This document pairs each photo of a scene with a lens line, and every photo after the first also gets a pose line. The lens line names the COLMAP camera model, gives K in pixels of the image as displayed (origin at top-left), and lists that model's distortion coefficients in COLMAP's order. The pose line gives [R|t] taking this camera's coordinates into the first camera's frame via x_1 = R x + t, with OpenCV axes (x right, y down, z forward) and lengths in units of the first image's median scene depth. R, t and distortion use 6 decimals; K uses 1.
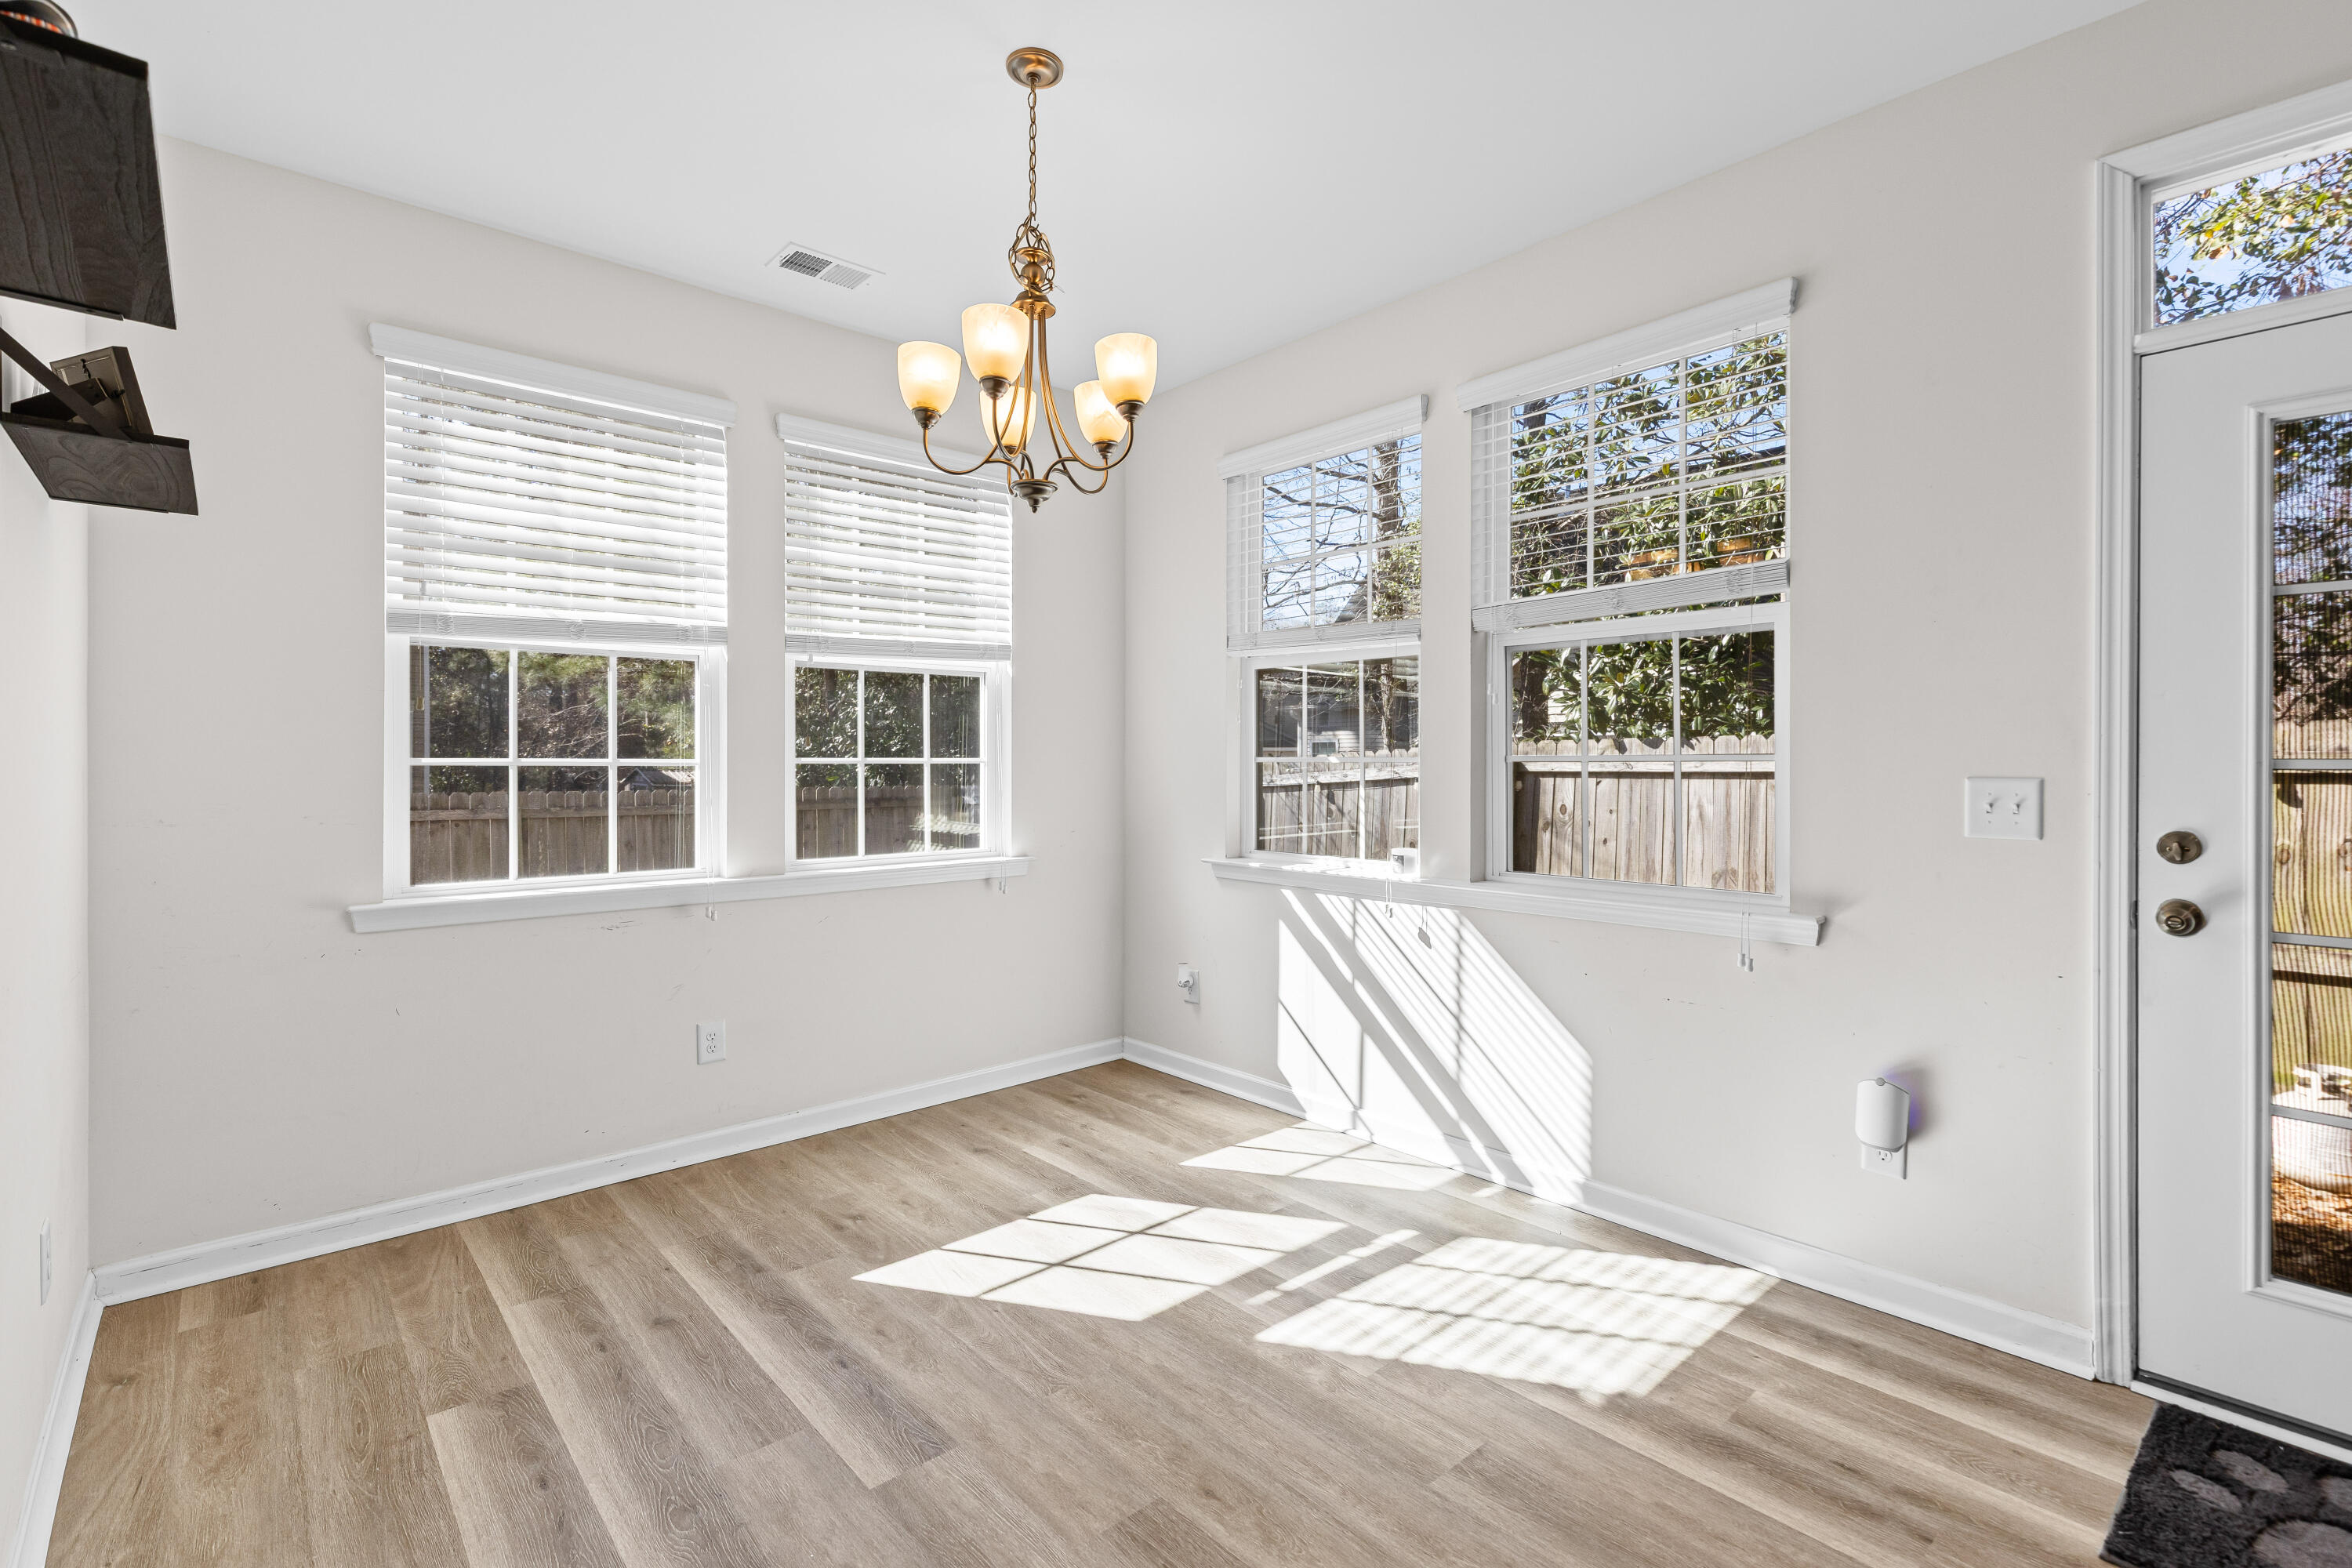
lens RADIAL K [[1064.1, 0, 1181.4], [0, 1064.1, 762.9], [0, 0, 1]] dist [0.006644, -0.000679]
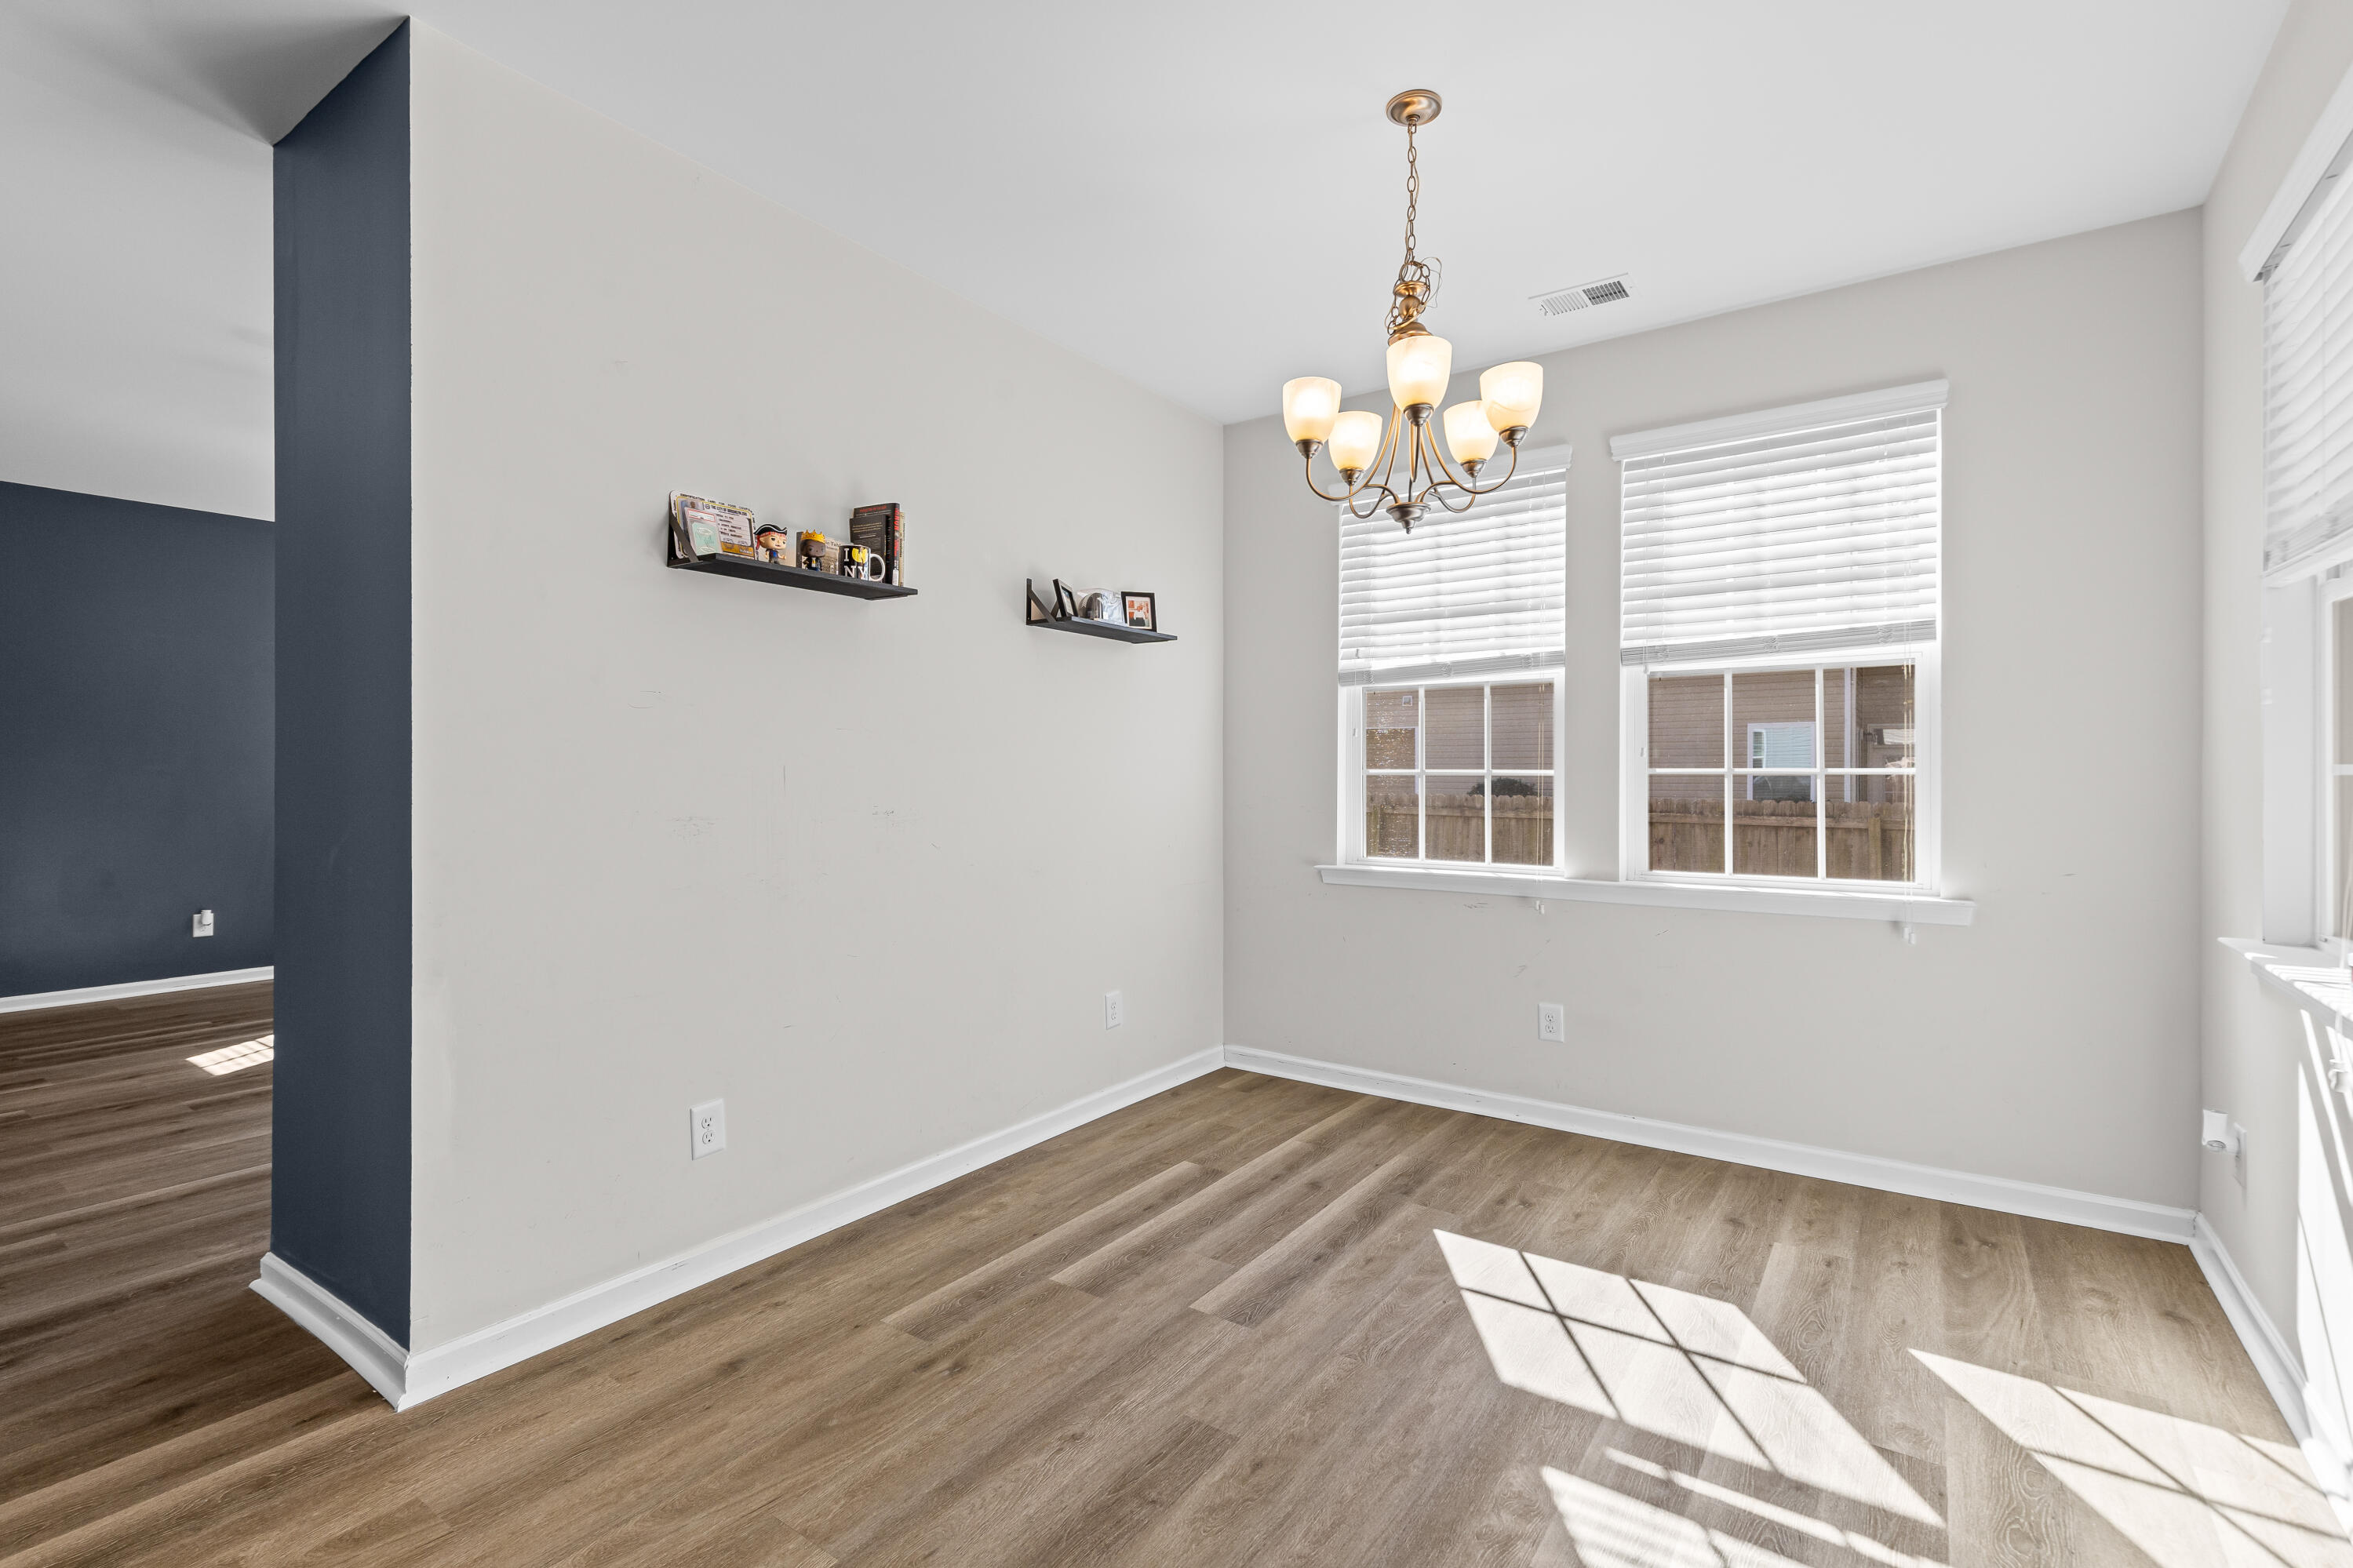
lens RADIAL K [[1064.4, 0, 1183.4], [0, 1064.4, 768.2], [0, 0, 1]] dist [0.006644, -0.000679]
pose [[0.235041, -0.002185, -0.971983, 0.637686], [-0.002999, 0.999991, -0.002973, -0.000858], [0.971981, 0.003614, 0.235032, 0.416979]]
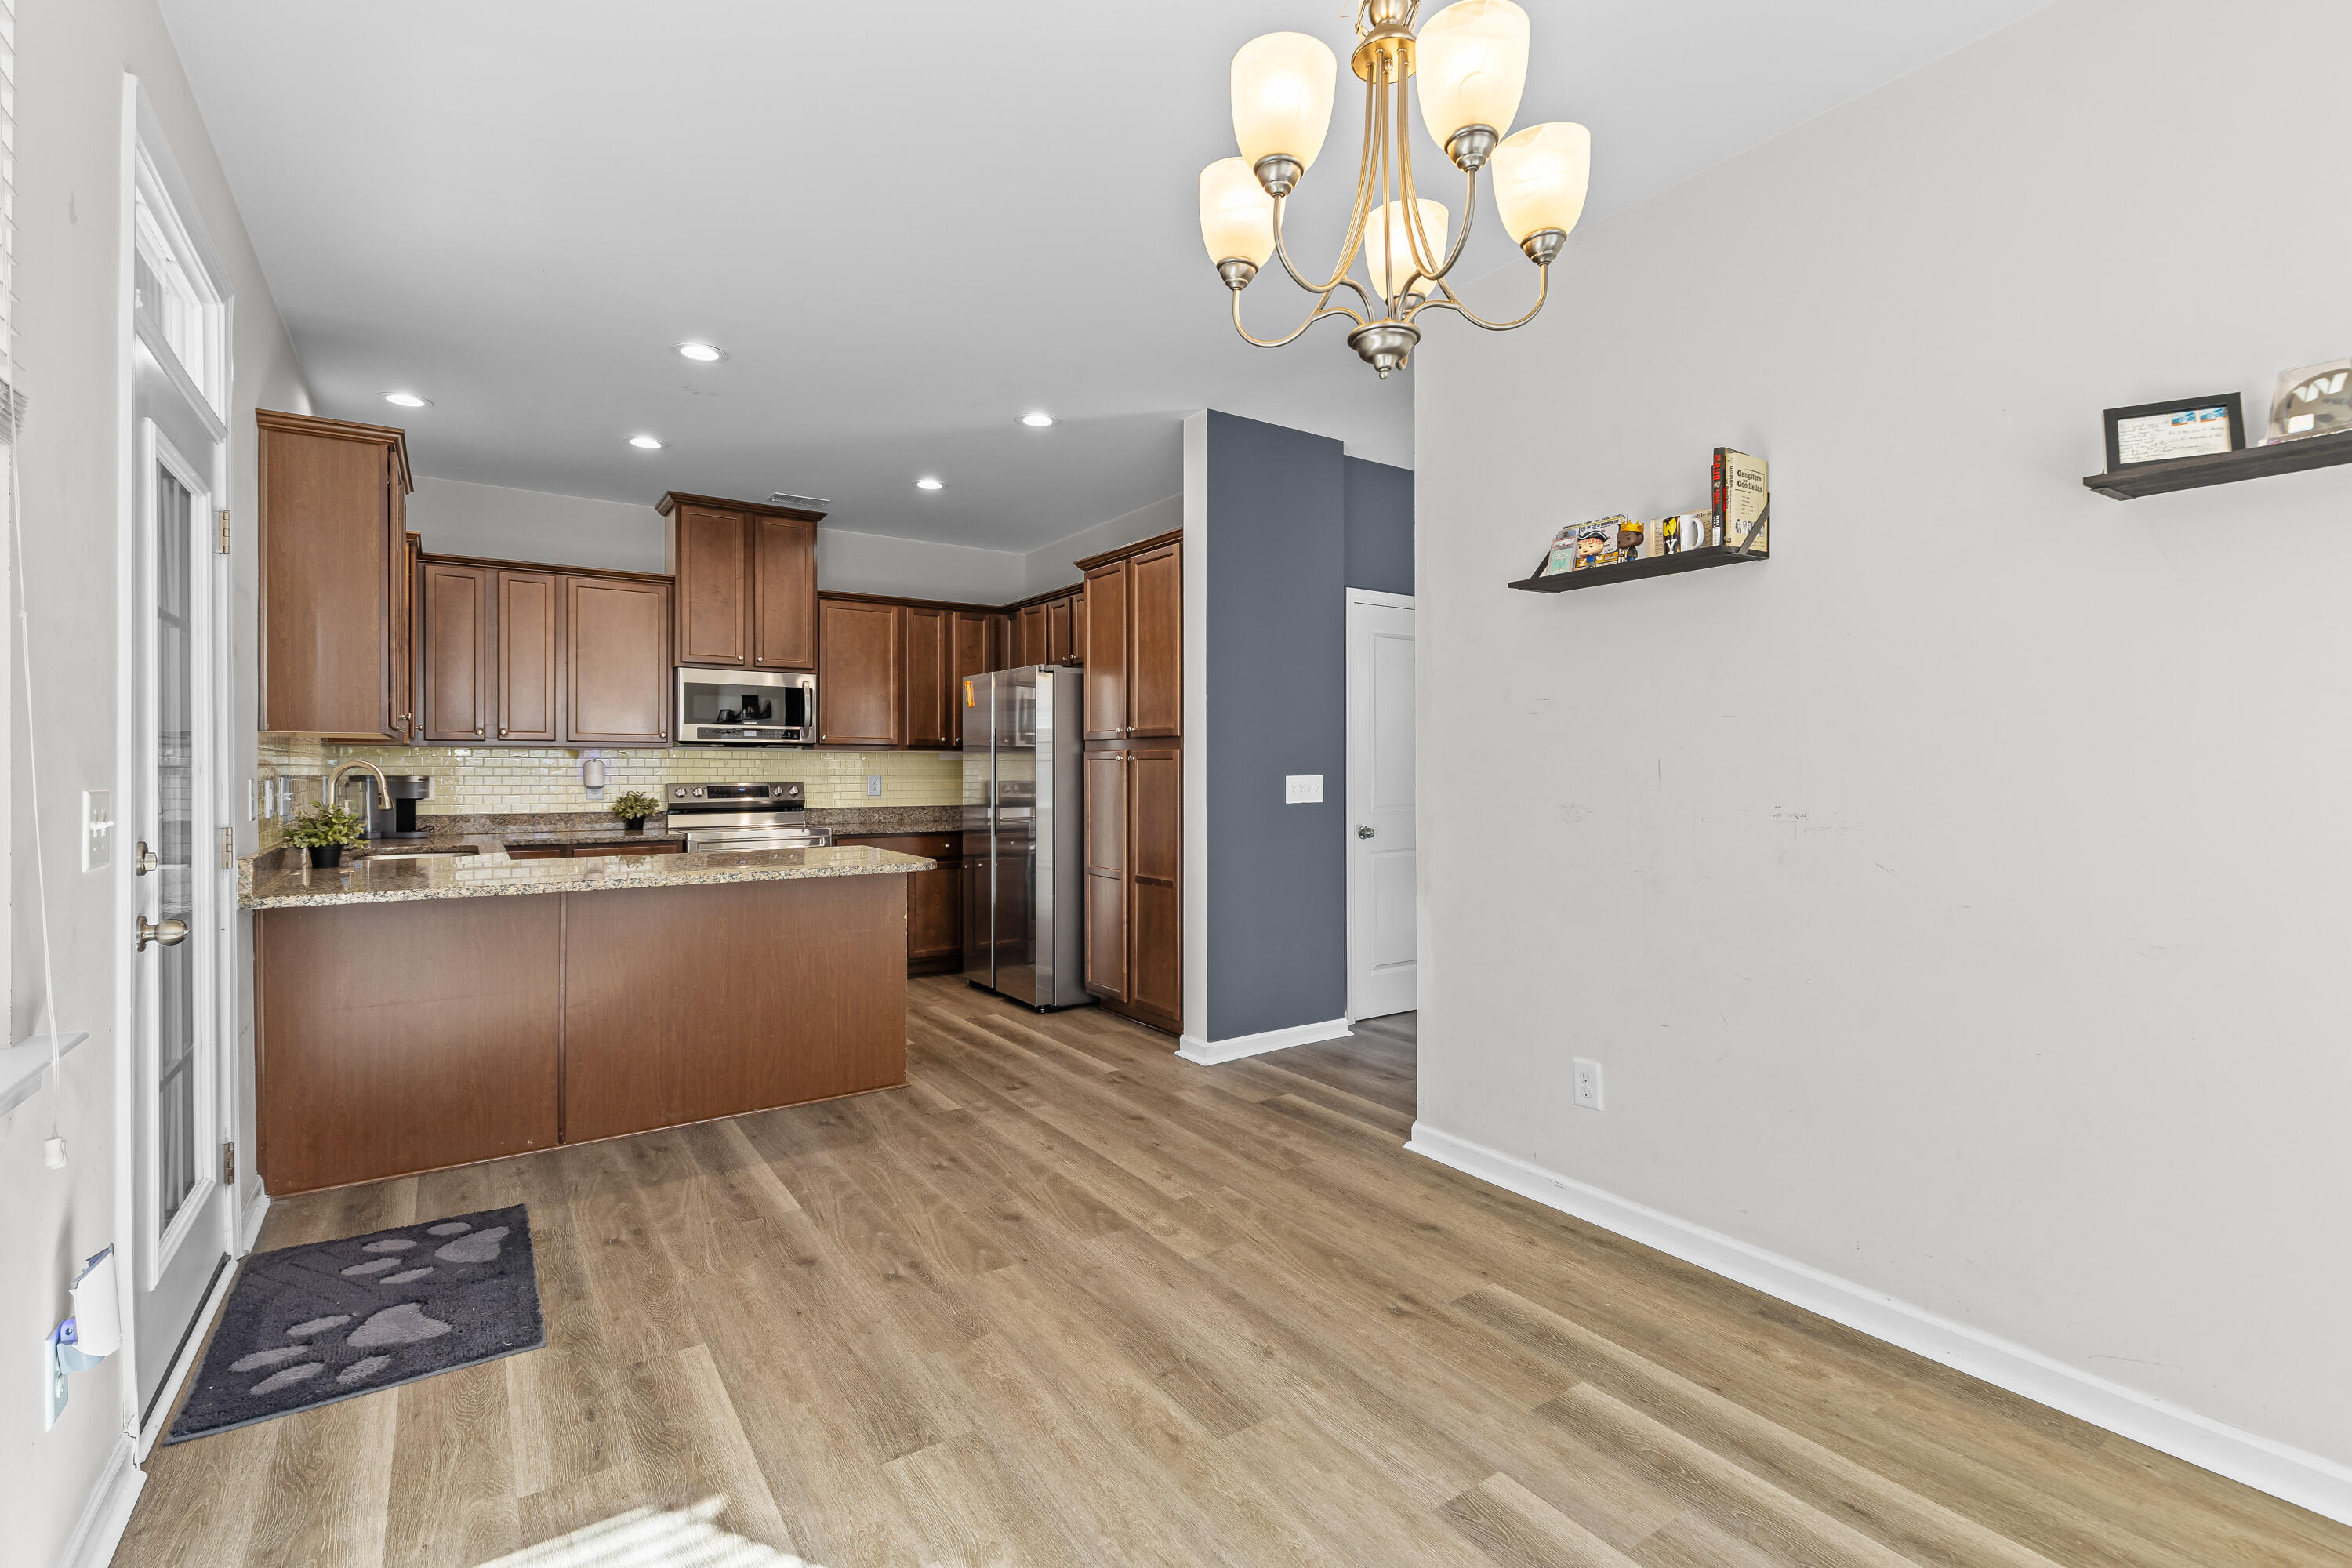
lens RADIAL K [[1064.1, 0, 1187.0], [0, 1064.1, 770.2], [0, 0, 1]] dist [0.006644, -0.000679]
pose [[-0.992302, 0.003562, 0.123791, -0.075877], [0.004157, 0.999981, 0.004547, -0.000940], [-0.123773, 0.005027, -0.992298, 1.275760]]
